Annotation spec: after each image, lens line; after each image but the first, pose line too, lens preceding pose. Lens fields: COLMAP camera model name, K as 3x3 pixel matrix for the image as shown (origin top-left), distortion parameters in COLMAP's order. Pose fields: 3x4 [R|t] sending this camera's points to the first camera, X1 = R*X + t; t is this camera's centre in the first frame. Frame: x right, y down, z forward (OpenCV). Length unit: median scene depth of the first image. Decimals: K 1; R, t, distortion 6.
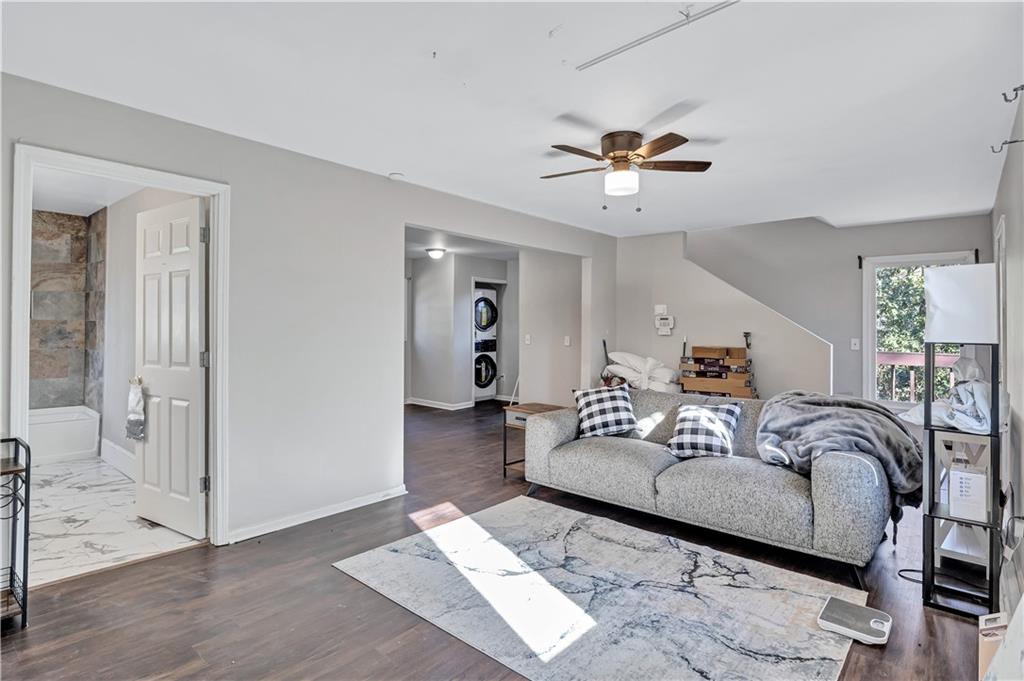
lens RADIAL K [[522.0, 0, 525.8], [0, 522.0, 322.6], [0, 0, 1]] dist [0.005030, 0.000447]
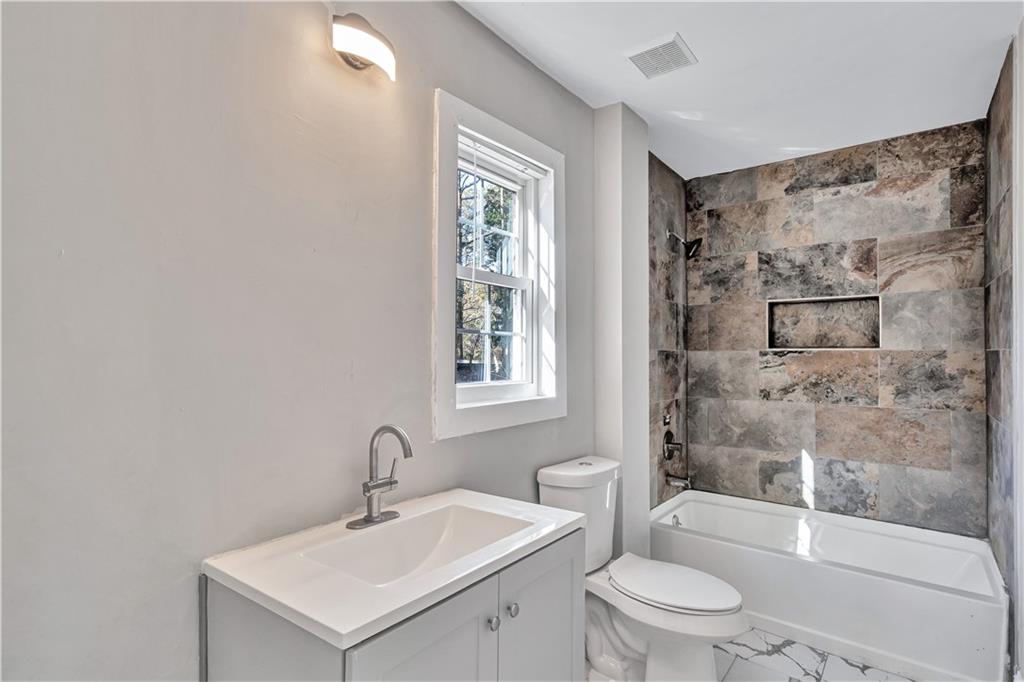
lens RADIAL K [[522.0, 0, 512.9], [0, 522.0, 347.1], [0, 0, 1]] dist [0.005030, 0.000447]
pose [[0.044396, -0.024276, -0.998719, -0.419483], [0.001993, 0.999705, -0.024211, 0.003507], [0.999012, -0.000915, 0.044432, 0.587913]]
